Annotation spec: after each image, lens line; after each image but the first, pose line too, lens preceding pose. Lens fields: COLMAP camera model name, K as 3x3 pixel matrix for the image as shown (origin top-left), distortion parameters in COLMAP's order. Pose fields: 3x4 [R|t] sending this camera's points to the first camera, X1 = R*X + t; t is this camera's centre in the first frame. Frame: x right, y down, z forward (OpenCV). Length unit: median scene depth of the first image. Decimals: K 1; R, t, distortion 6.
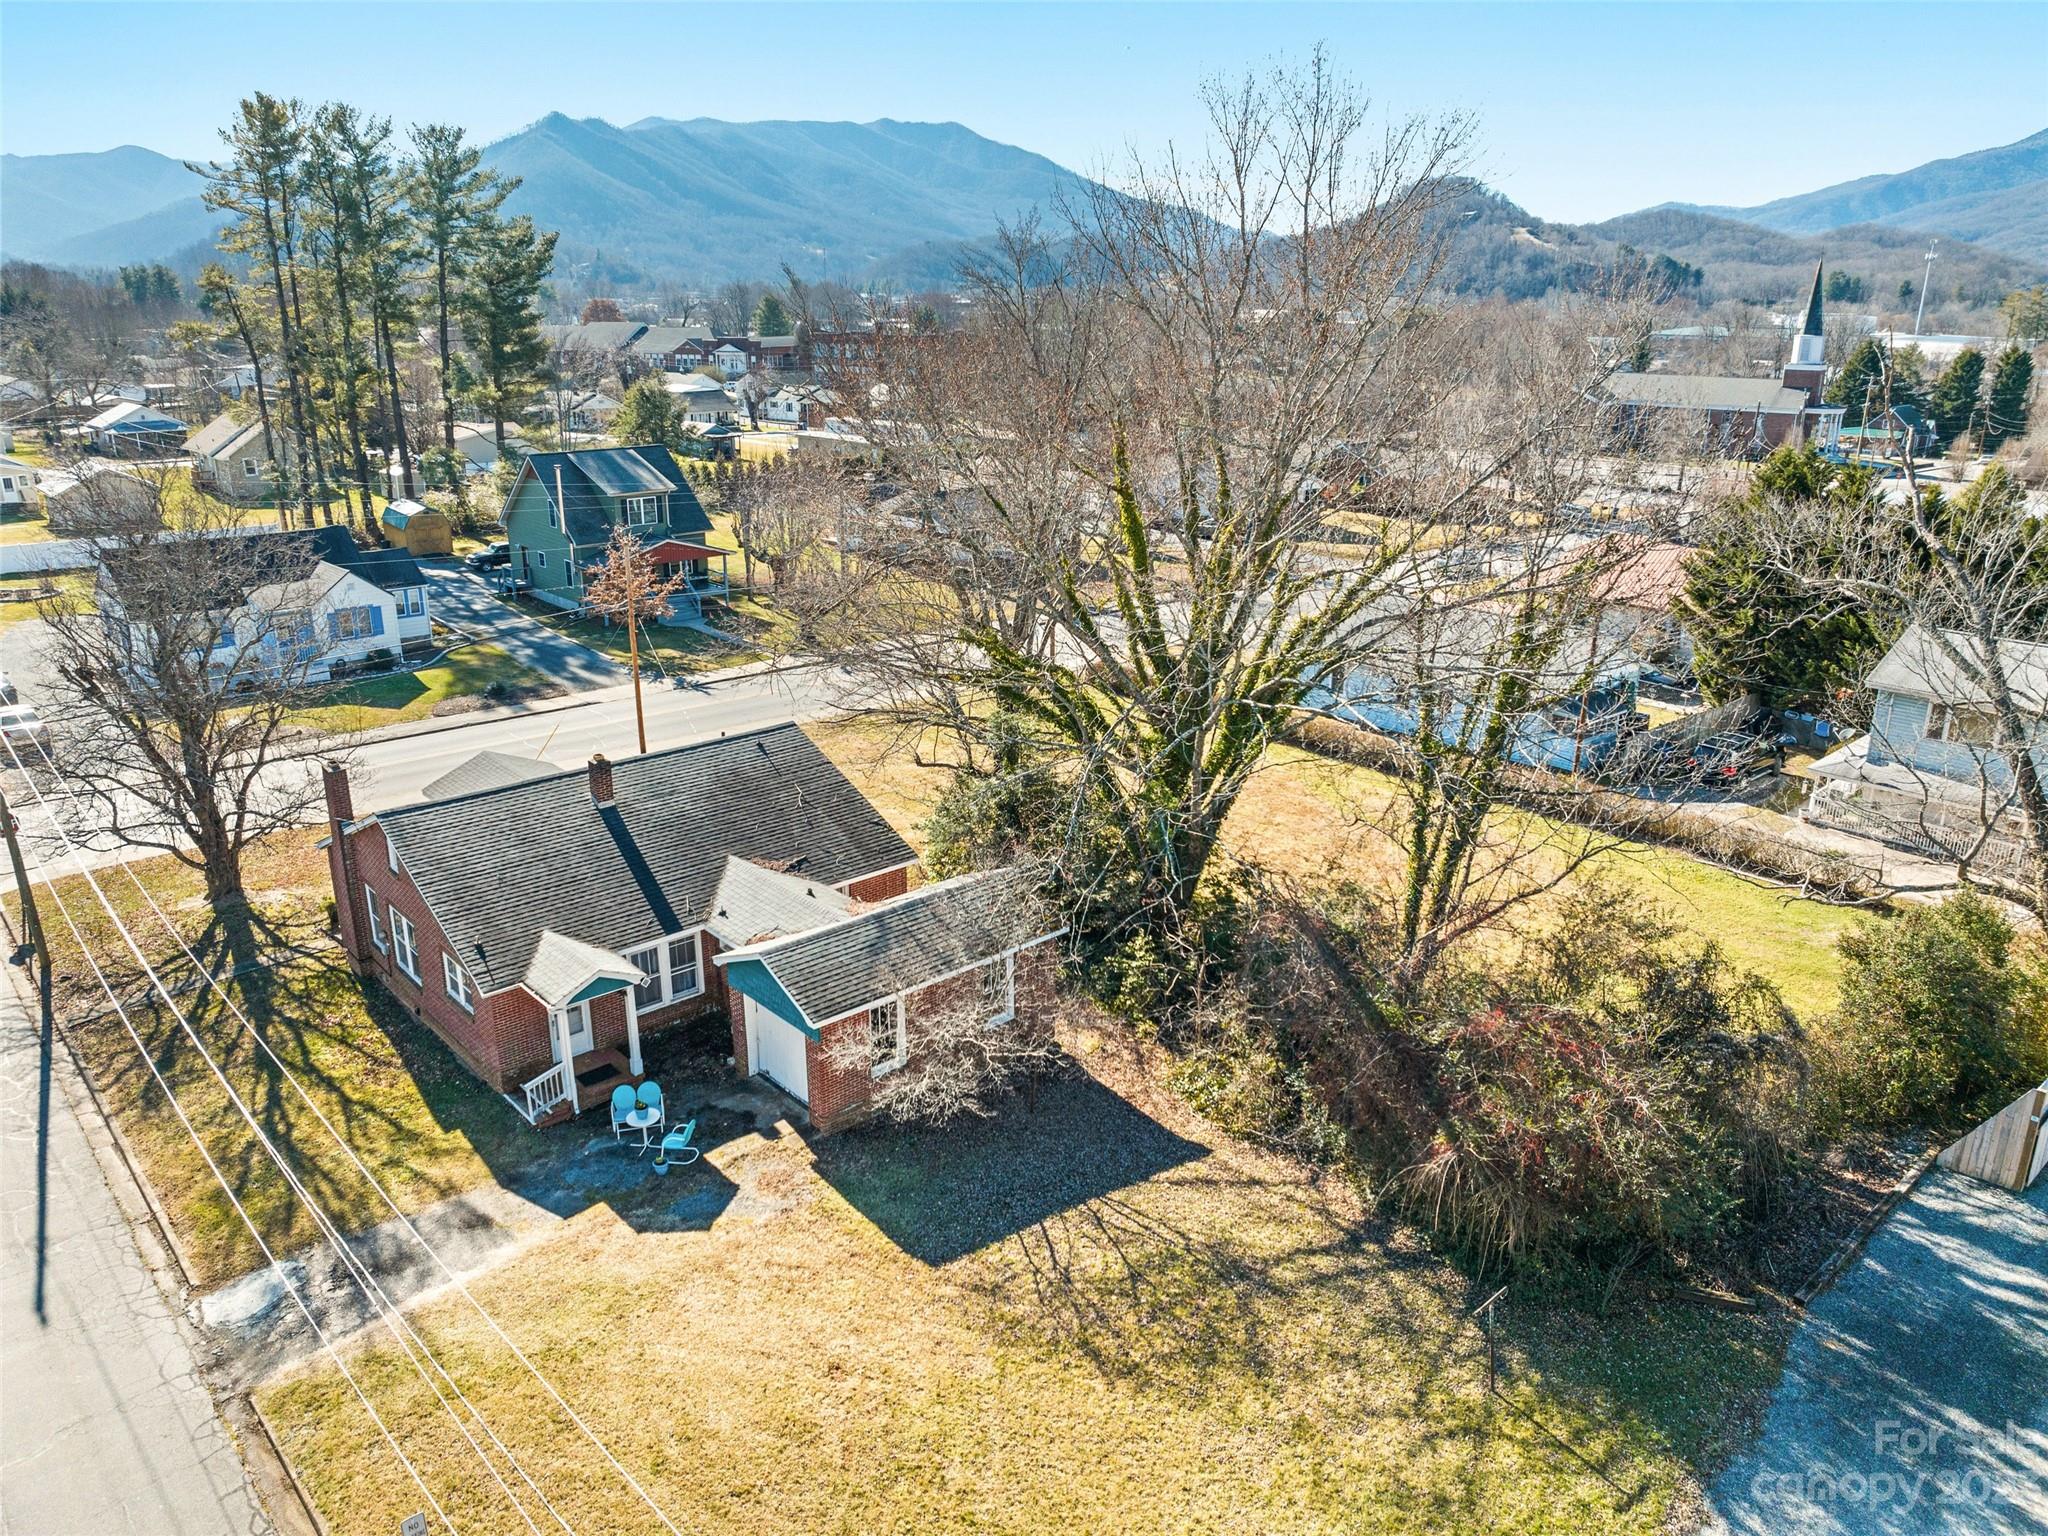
lens RADIAL K [[1435.0, 0, 1021.5], [0, 1435.0, 766.1], [0, 0, 1]] dist [-0.060953, 0.018686]
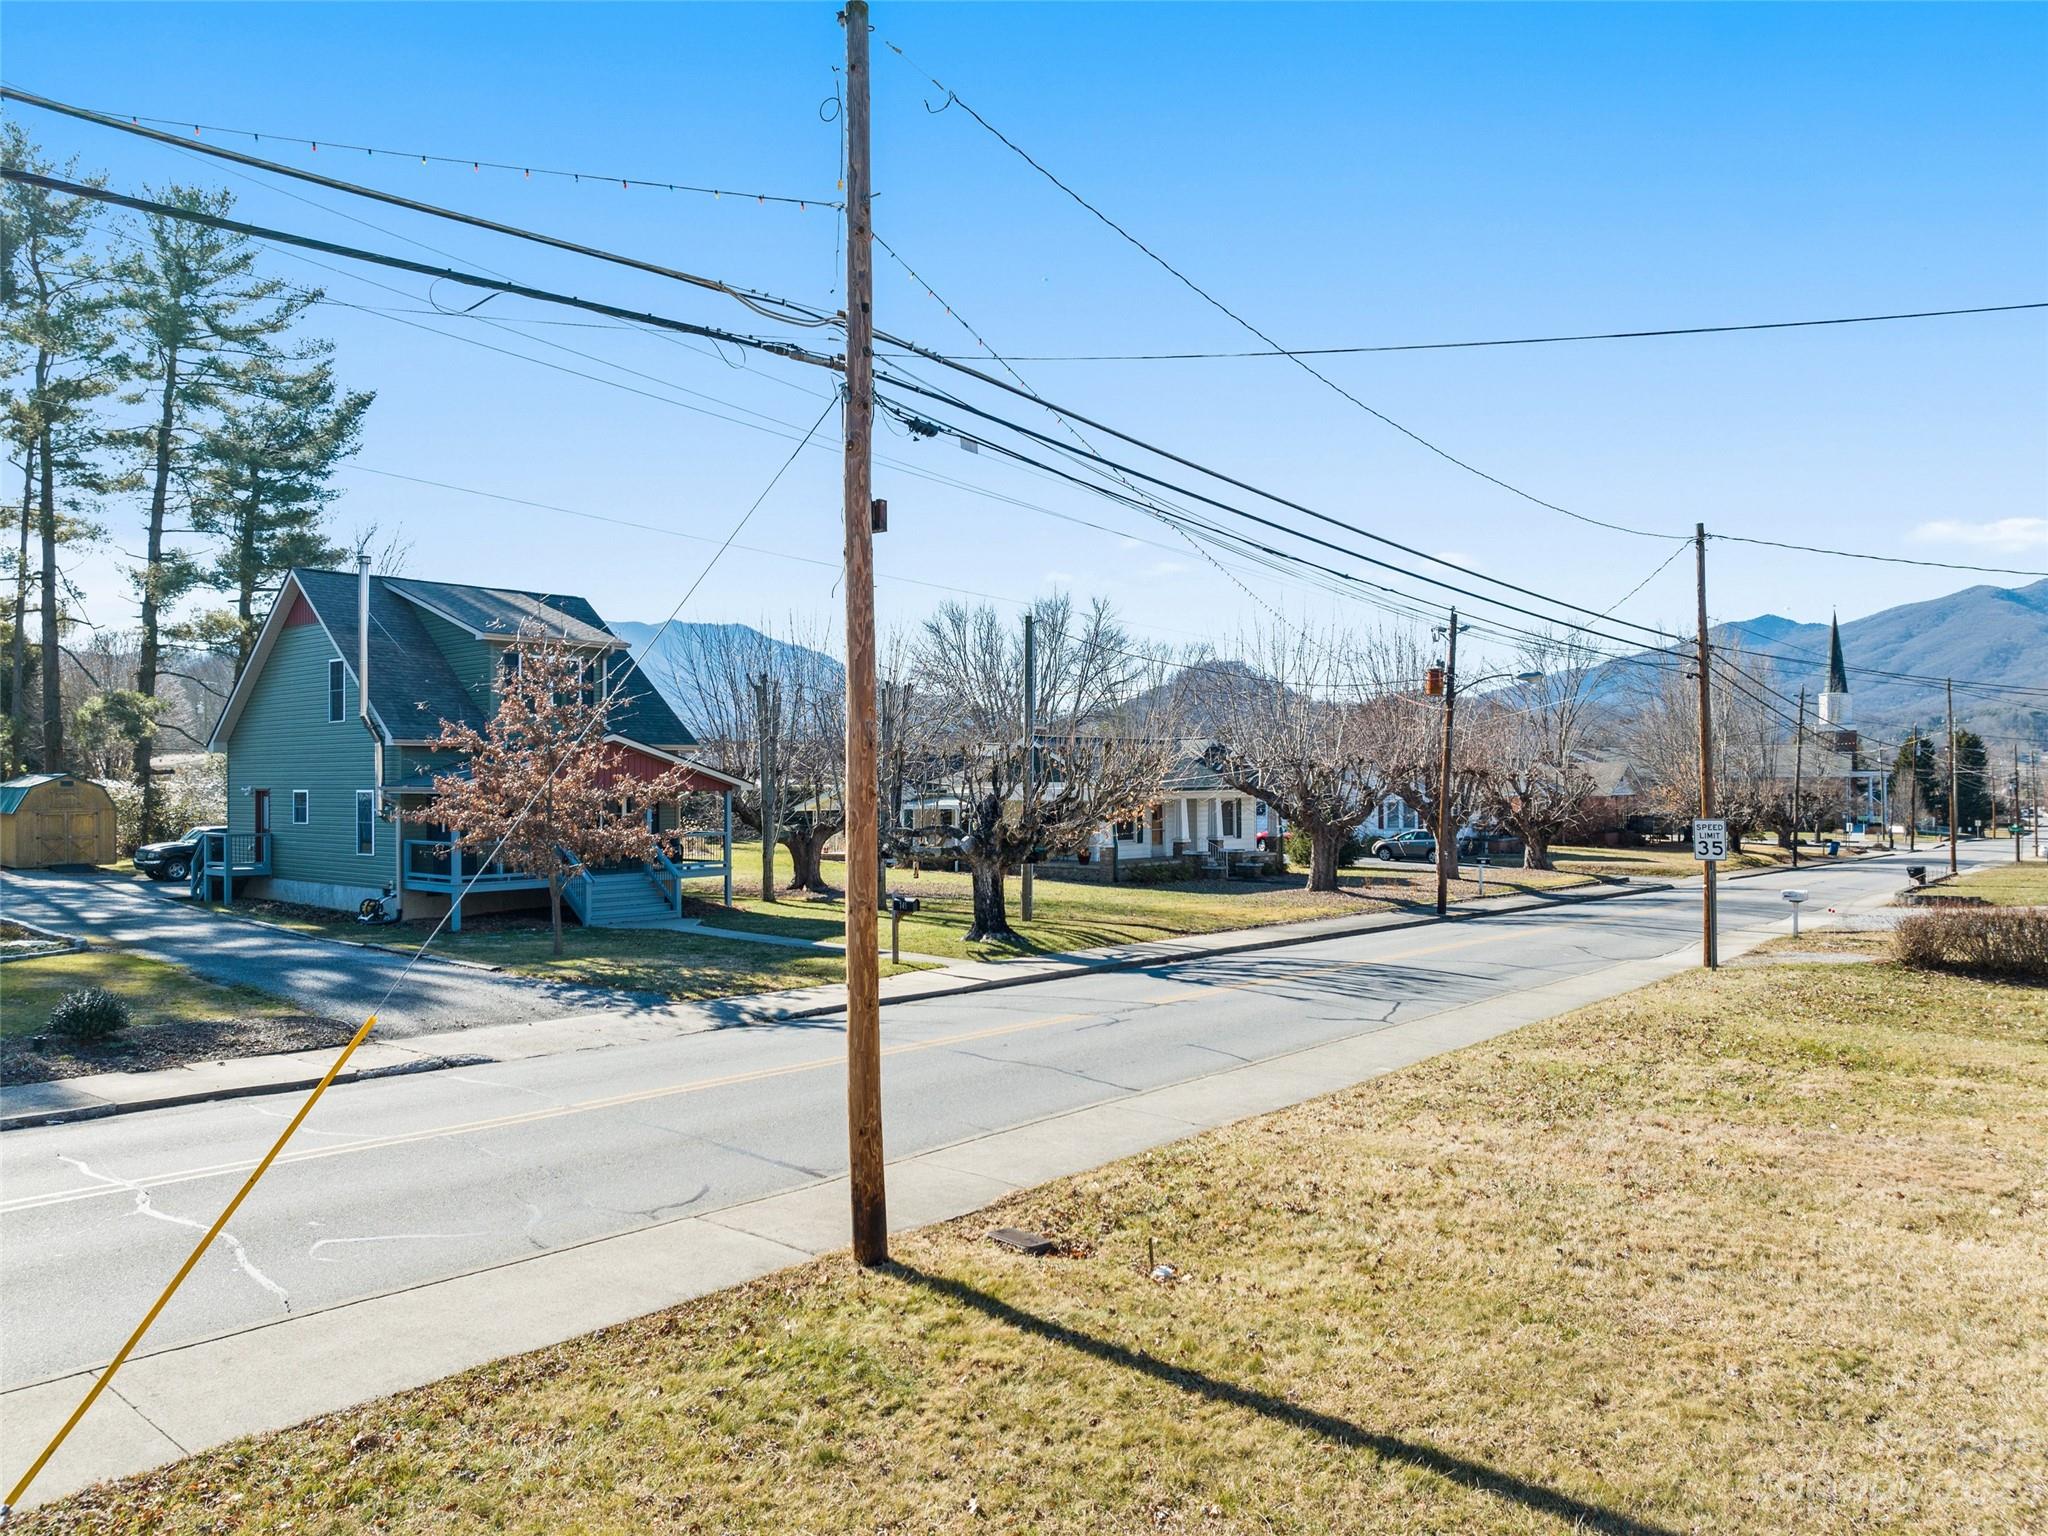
lens RADIAL K [[1435.0, 0, 1024.8], [0, 1435.0, 770.6], [0, 0, 1]] dist [-0.060953, 0.018686]
pose [[0.988415, -0.015333, 0.150997, -0.545653], [0.062493, 0.947750, -0.312832, -0.014680], [-0.138311, 0.318645, 0.937729, 1.670225]]
